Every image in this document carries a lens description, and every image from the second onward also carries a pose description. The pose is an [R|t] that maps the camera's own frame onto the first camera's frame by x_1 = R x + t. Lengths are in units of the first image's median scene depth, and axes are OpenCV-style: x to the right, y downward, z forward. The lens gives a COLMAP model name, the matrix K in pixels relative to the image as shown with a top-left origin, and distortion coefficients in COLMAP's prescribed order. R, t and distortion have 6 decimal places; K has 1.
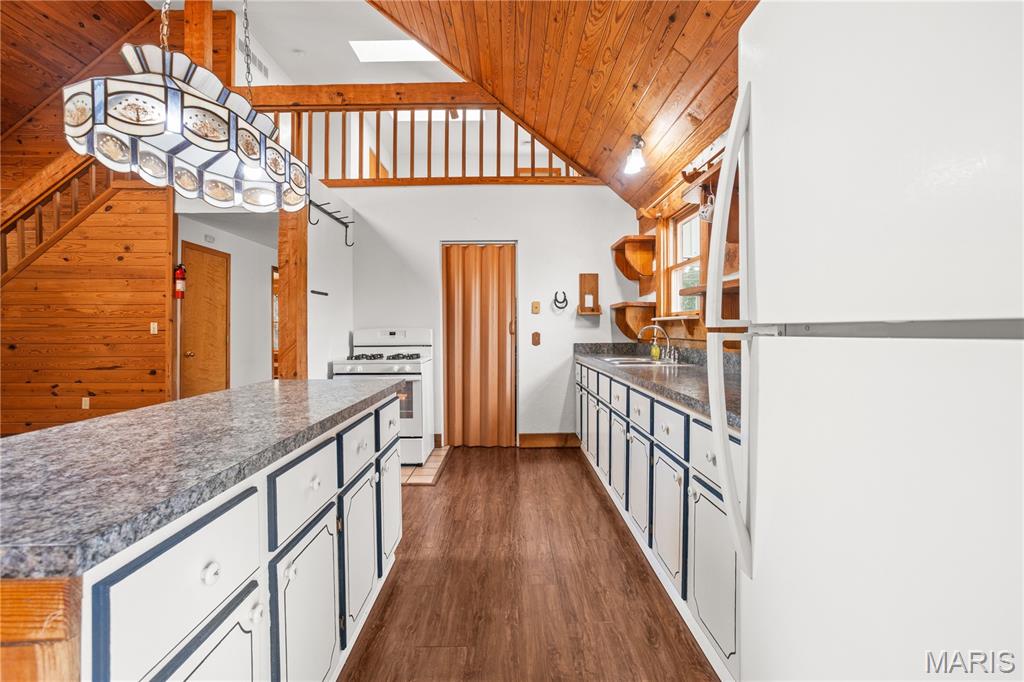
lens RADIAL K [[493.0, 0, 510.1], [0, 493.0, 330.7], [0, 0, 1]] dist [-0.055166, 0.035372]
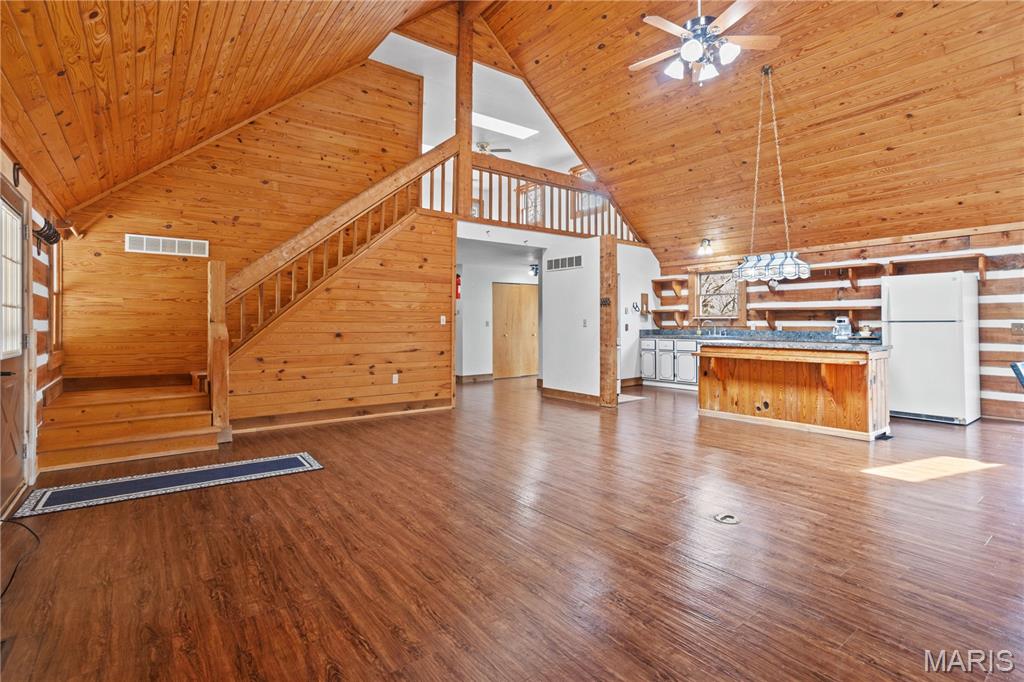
lens RADIAL K [[500.0, 0, 510.4], [0, 500.0, 314.3], [0, 0, 1]] dist [-0.050135, 0.034923]
pose [[0.793778, 0.014130, 0.608044, -1.440083], [-0.000212, 0.999736, -0.022957, 0.010104], [-0.608208, 0.018094, 0.793572, -0.228954]]
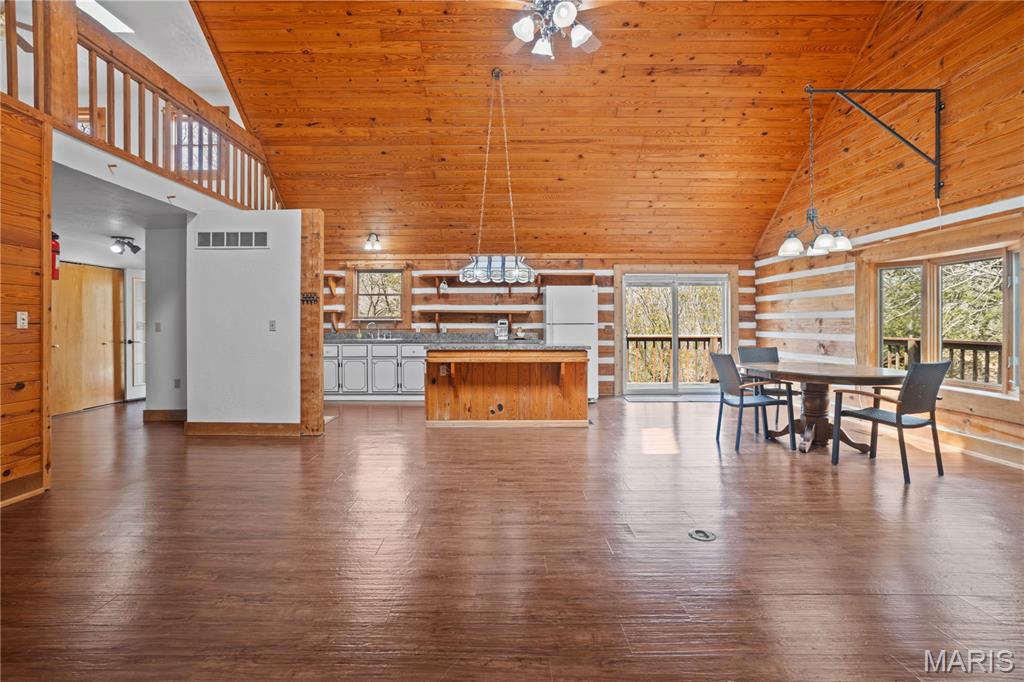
lens RADIAL K [[495.3, 0, 504.7], [0, 495.3, 324.8], [0, 0, 1]] dist [-0.054193, 0.035203]
pose [[-0.000094, 0.004103, 0.999992, -1.417151], [0.005247, 0.999978, -0.004102, 0.007543], [-0.999986, 0.005247, -0.000115, 0.324695]]
